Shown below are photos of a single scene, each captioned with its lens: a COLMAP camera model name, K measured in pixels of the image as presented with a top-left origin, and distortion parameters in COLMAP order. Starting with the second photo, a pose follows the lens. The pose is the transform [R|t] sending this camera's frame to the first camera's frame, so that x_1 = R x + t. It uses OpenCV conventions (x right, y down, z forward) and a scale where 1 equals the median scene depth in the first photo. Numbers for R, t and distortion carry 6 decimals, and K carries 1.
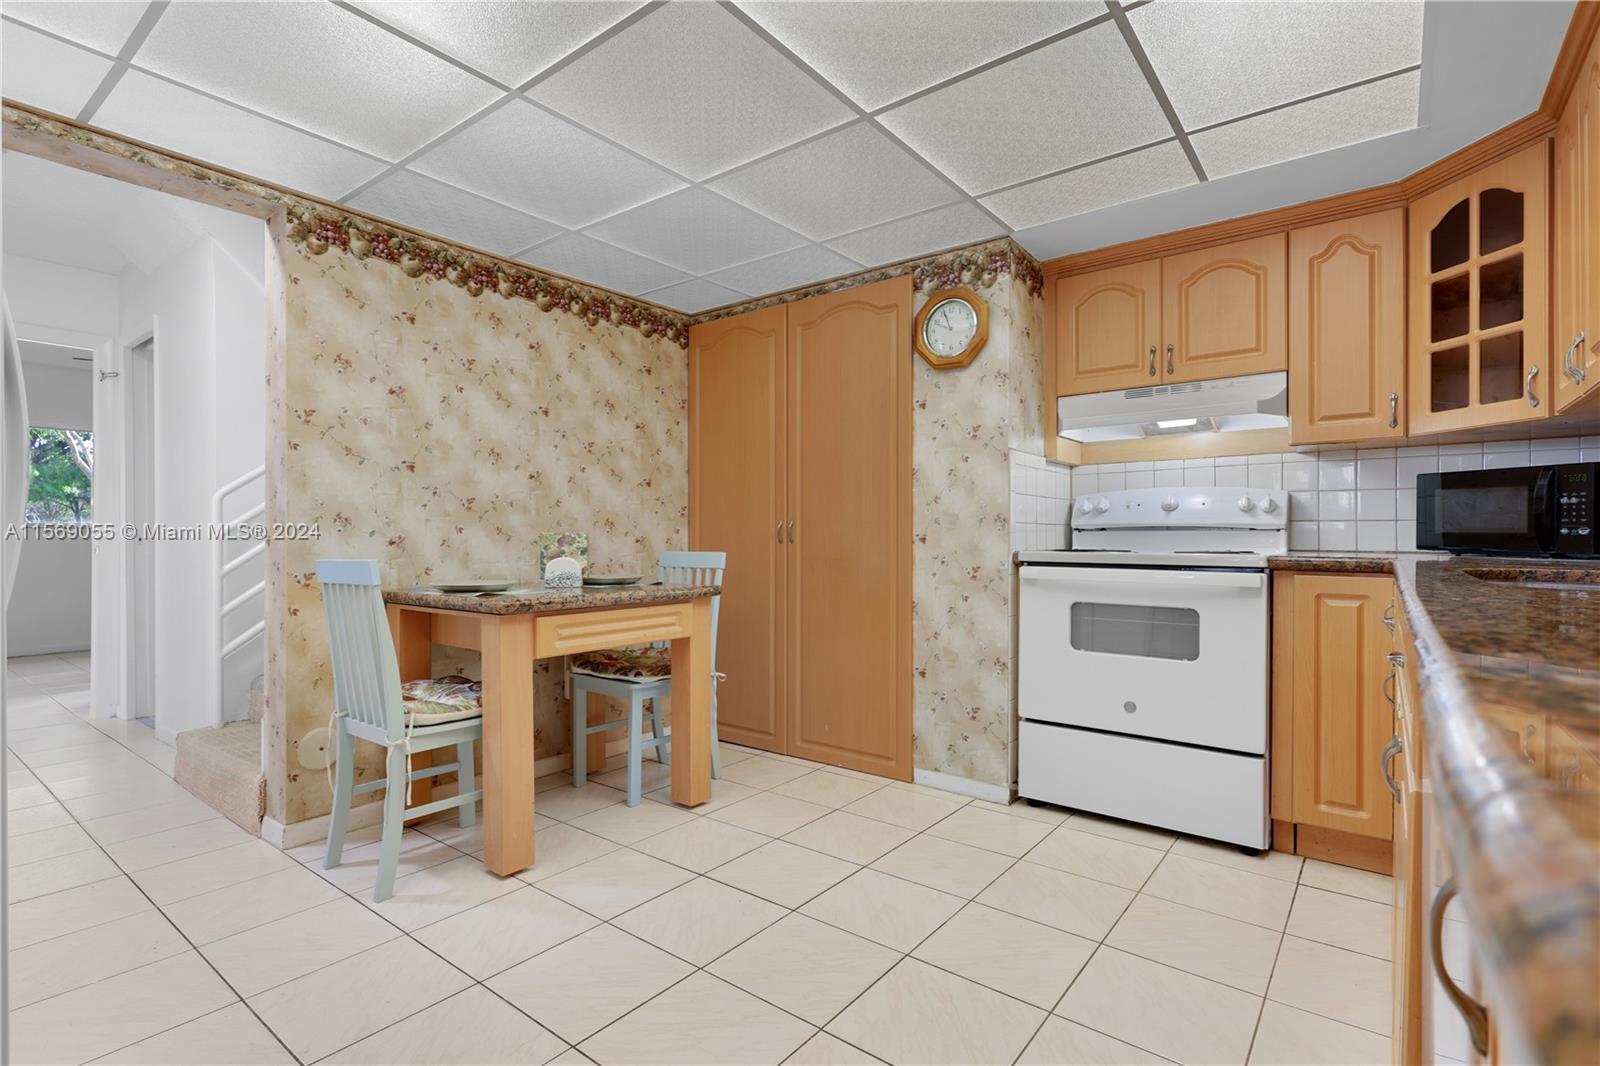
lens RADIAL K [[746.2, 0, 799.5], [0, 746.2, 526.1], [0, 0, 1]] dist [0.007541, -0.001798]
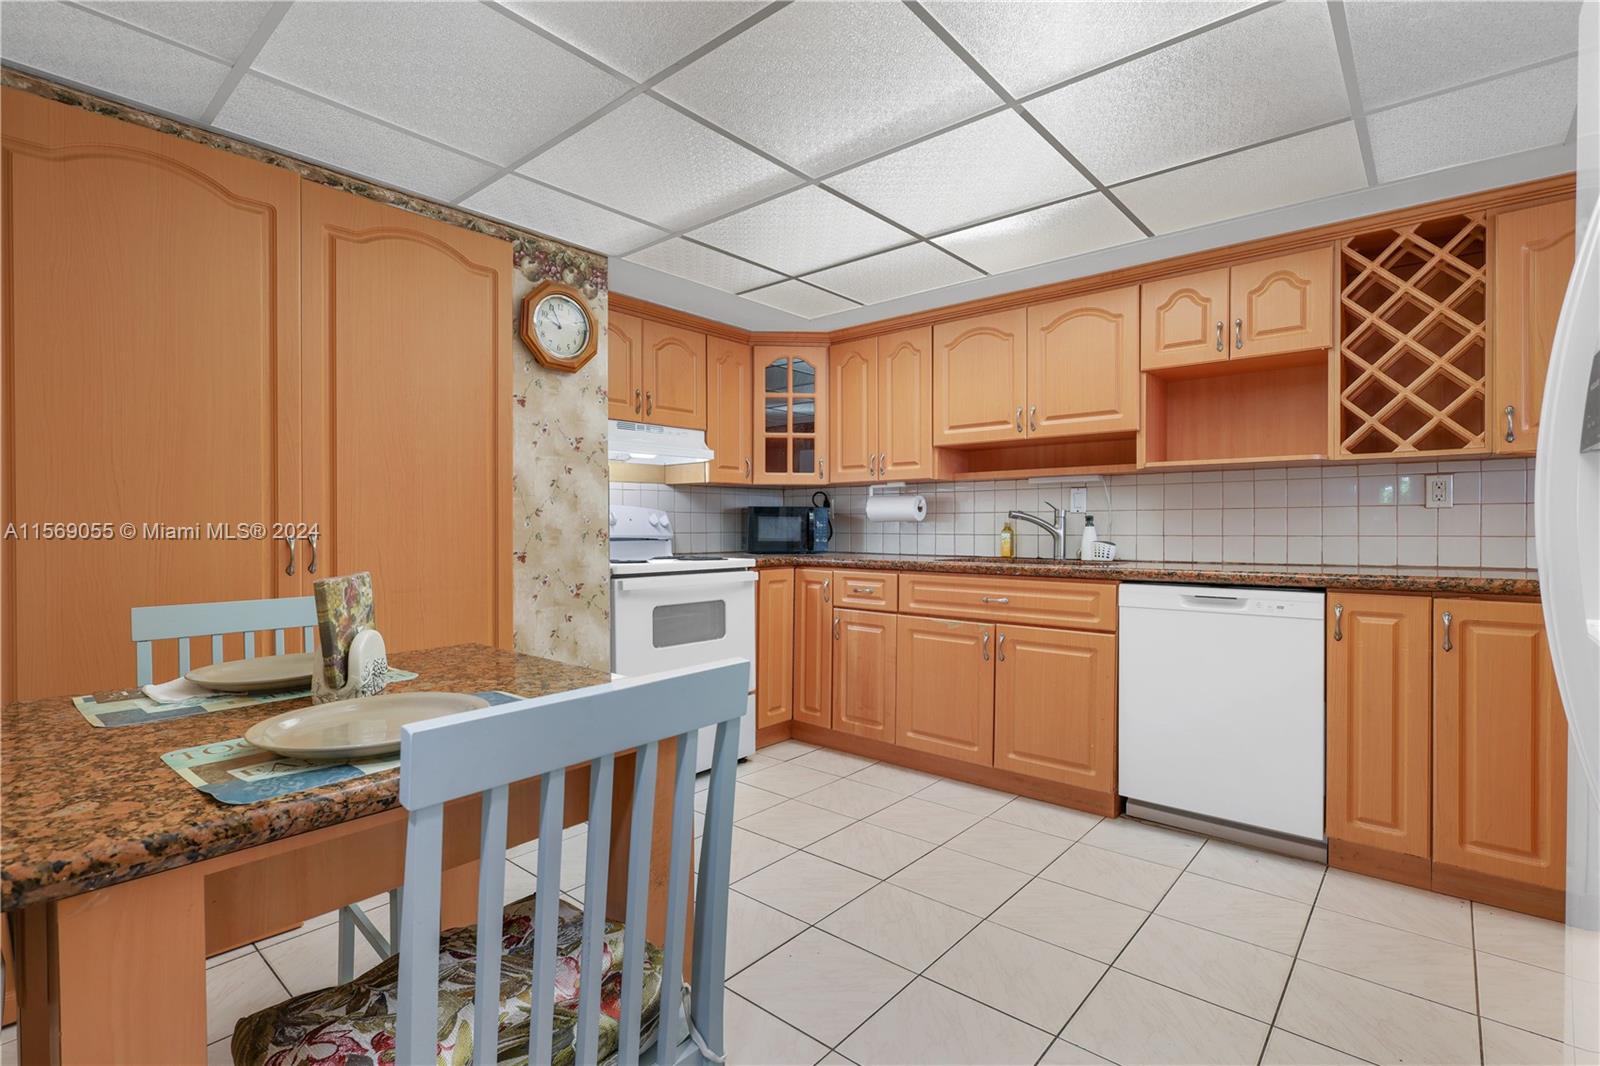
lens RADIAL K [[746.2, 0, 798.8], [0, 746.2, 526.1], [0, 0, 1]] dist [0.007541, -0.001798]
pose [[0.053078, 0.002275, 0.998588, -0.730161], [-0.006252, 0.999979, -0.001946, -0.019829], [-0.998571, -0.006140, 0.053091, 0.689875]]
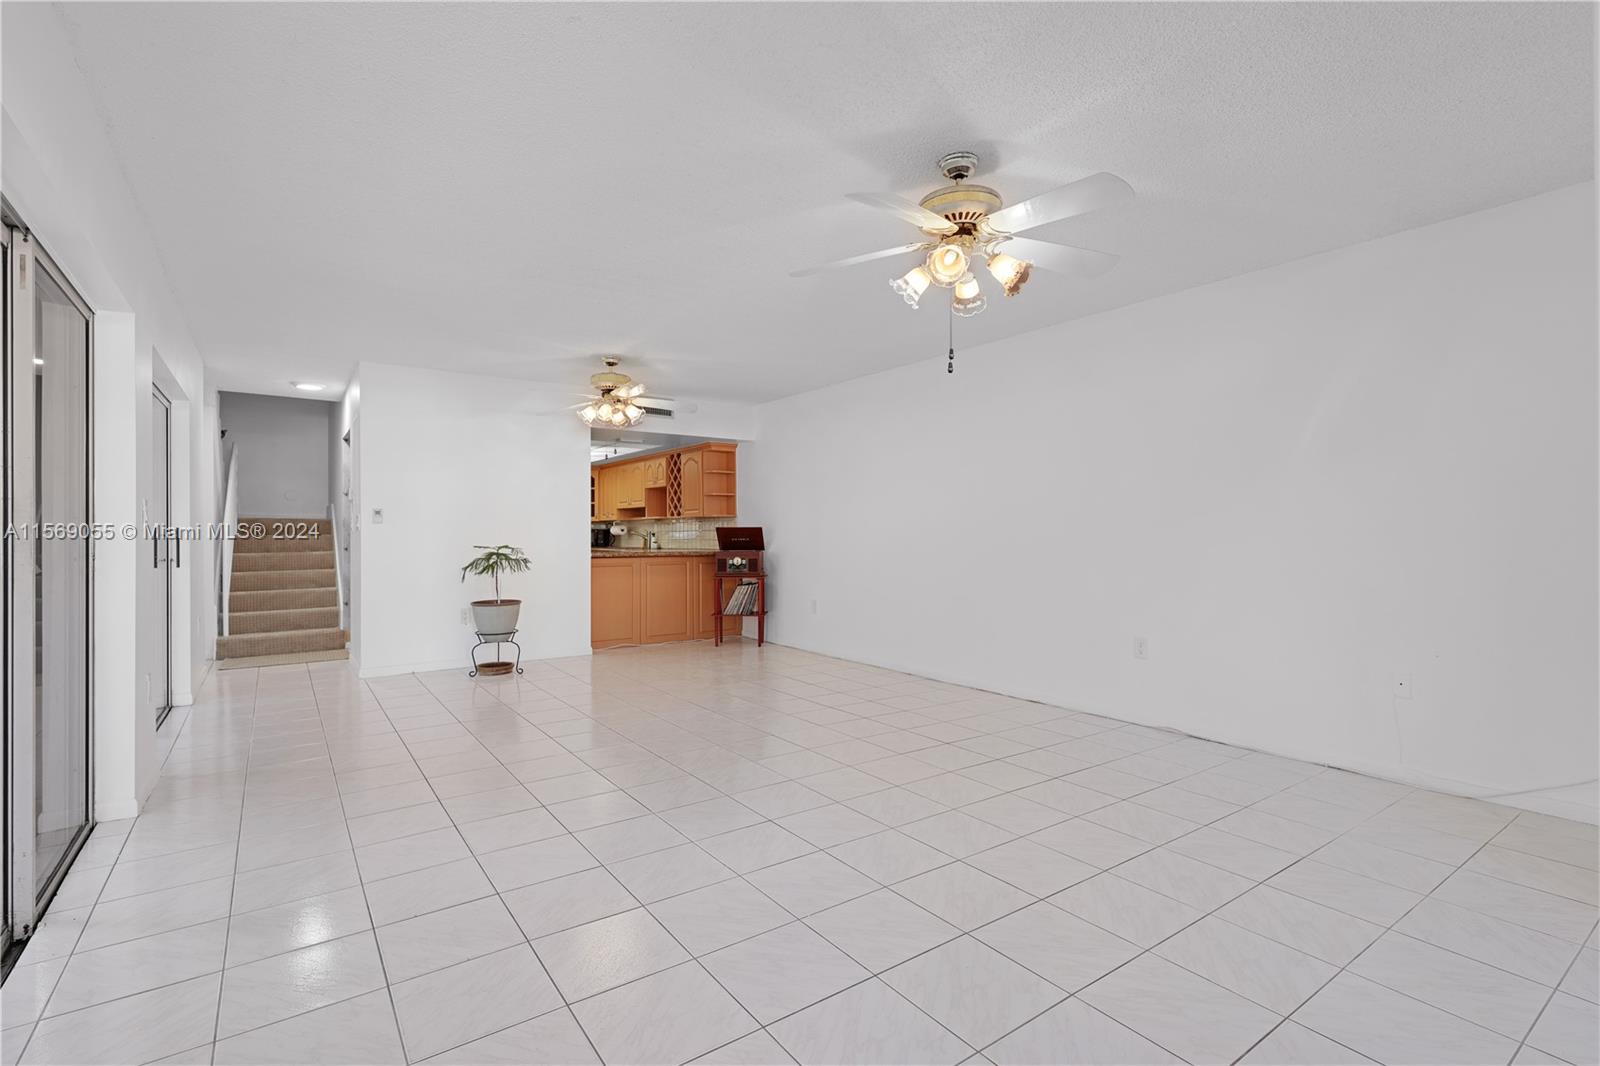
lens RADIAL K [[746.2, 0, 800.3], [0, 746.2, 533.2], [0, 0, 1]] dist [0.007541, -0.001798]
pose [[0.293896, 0.002471, 0.955834, -2.713837], [-0.004244, 0.999990, -0.001280, -0.039379], [-0.955828, -0.003680, 0.293904, -1.445473]]
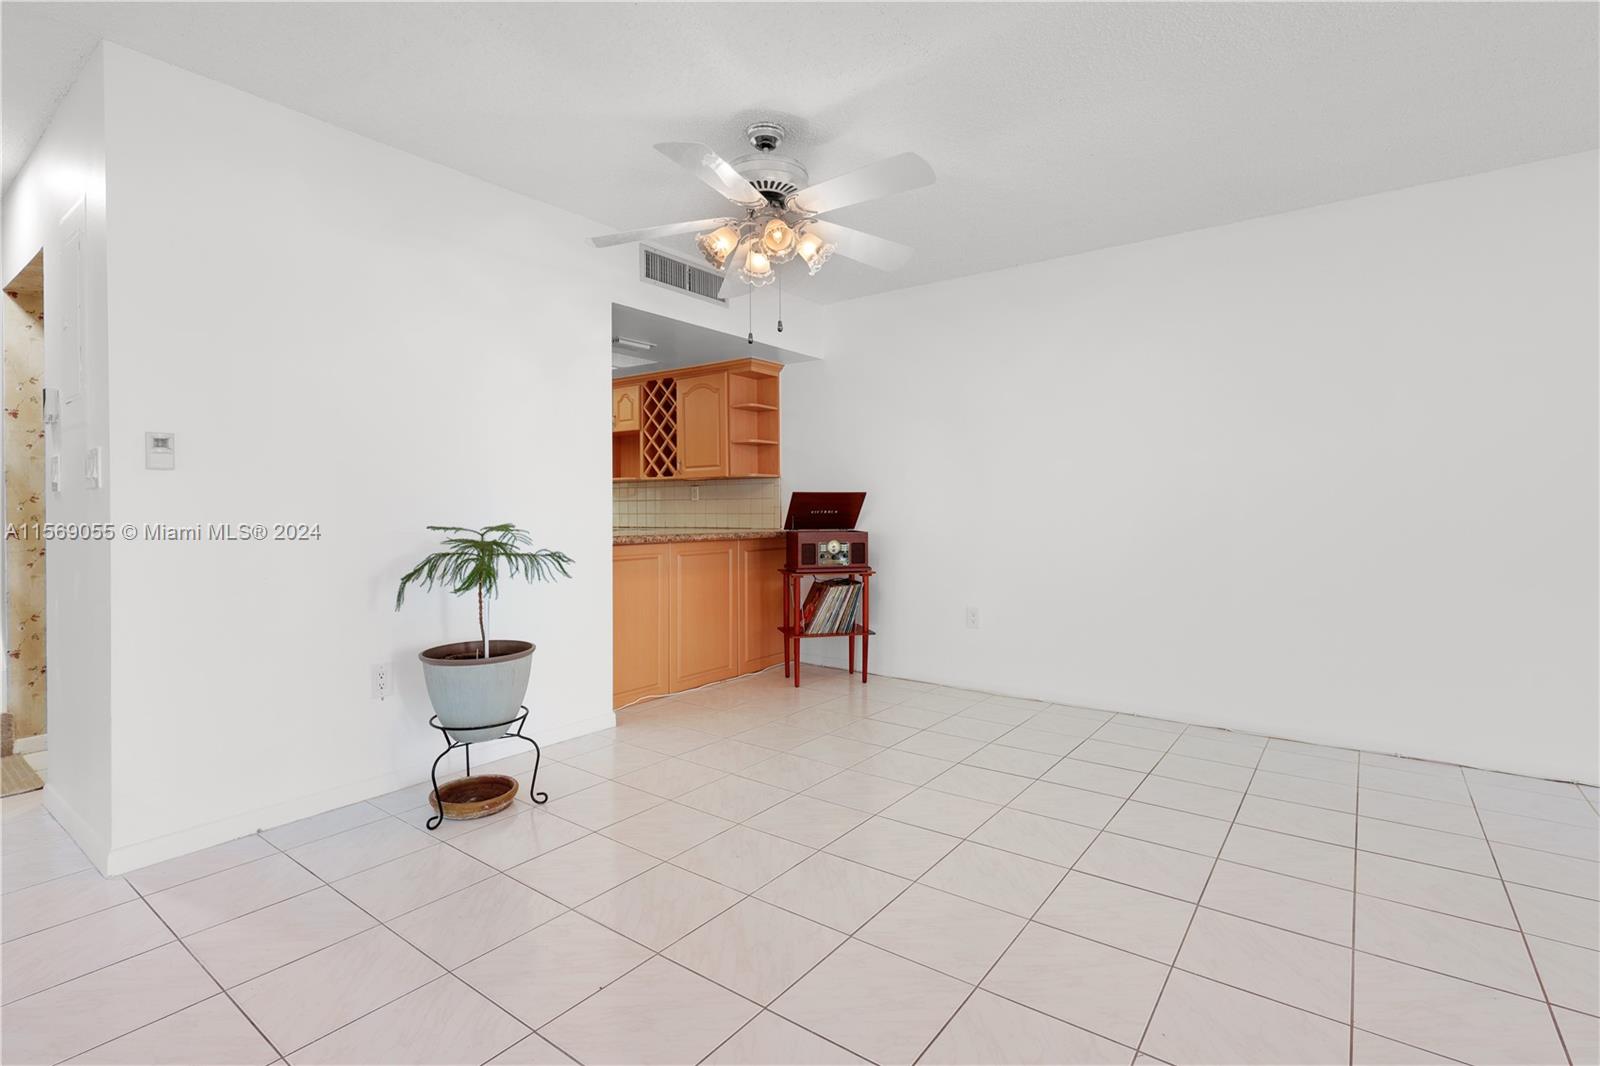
lens RADIAL K [[746.2, 0, 808.3], [0, 746.2, 515.9], [0, 0, 1]] dist [0.007541, -0.001798]
pose [[-0.015076, -0.005386, 0.999872, -1.865816], [-0.001912, 0.999984, 0.005358, -0.018873], [-0.999885, -0.001831, -0.015086, -0.363968]]
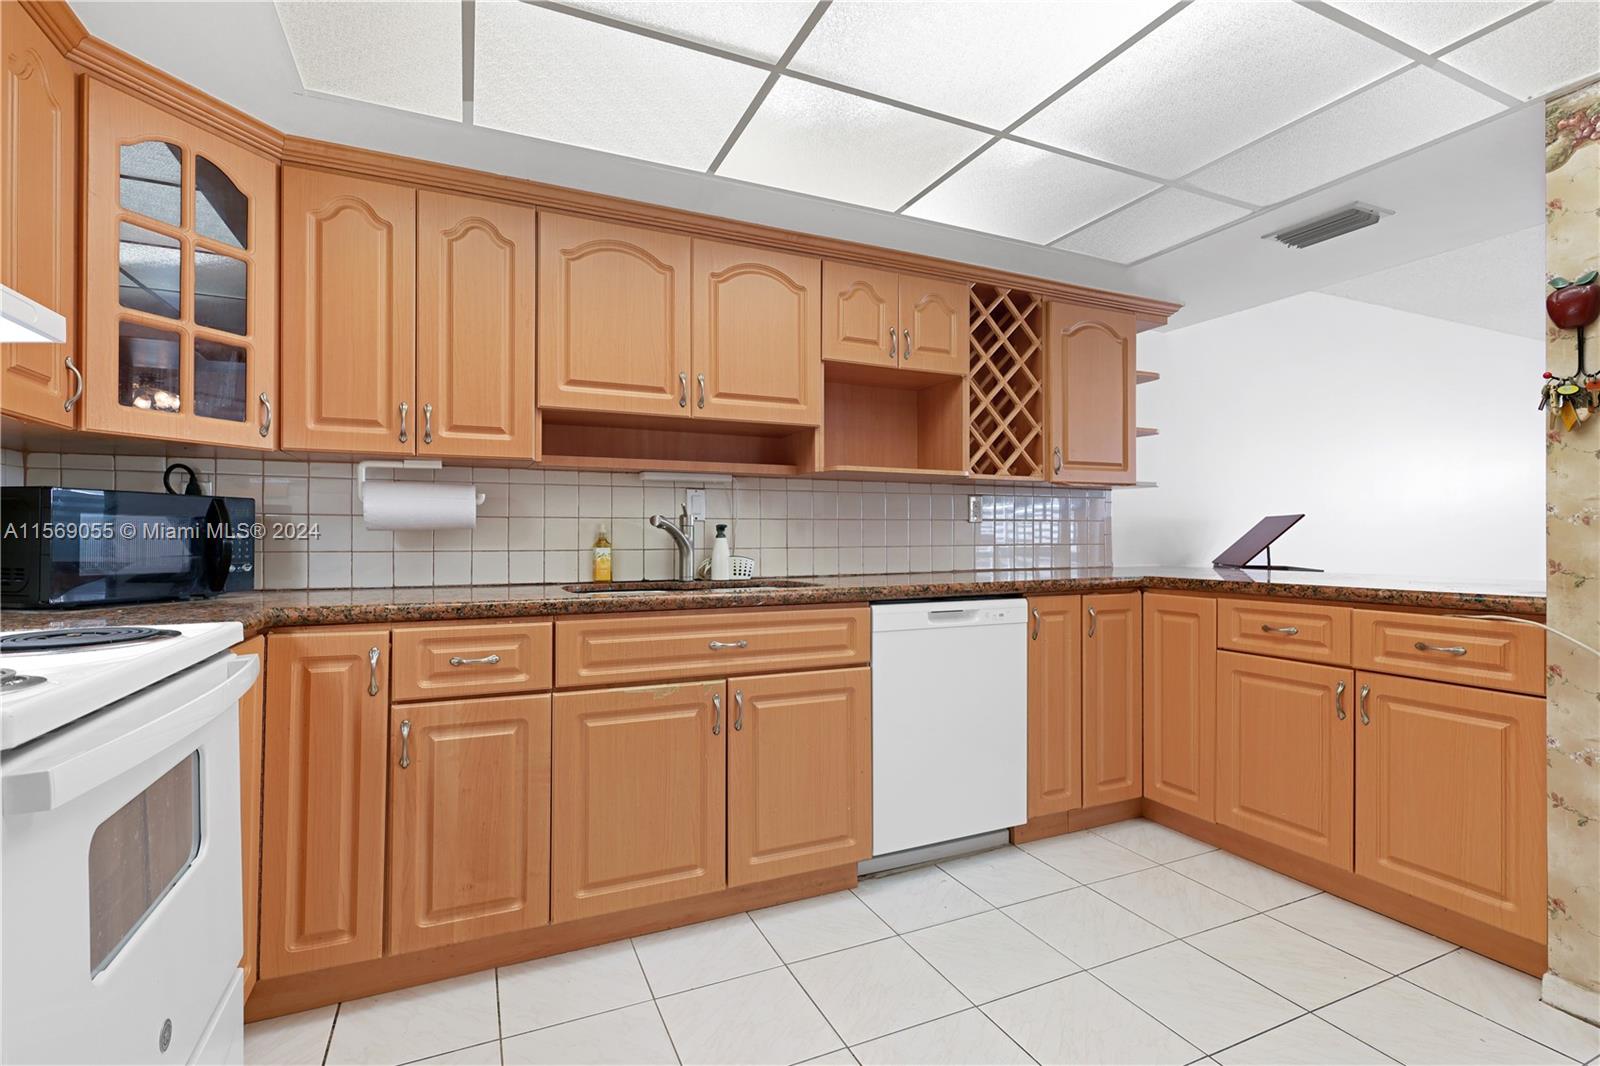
lens RADIAL K [[746.2, 0, 797.6], [0, 746.2, 530.0], [0, 0, 1]] dist [0.007541, -0.001798]
pose [[-0.885438, 0.006509, 0.464712, -0.034684], [-0.000375, 0.999892, -0.014720, -0.020140], [-0.464757, -0.013207, -0.885340, 1.099556]]
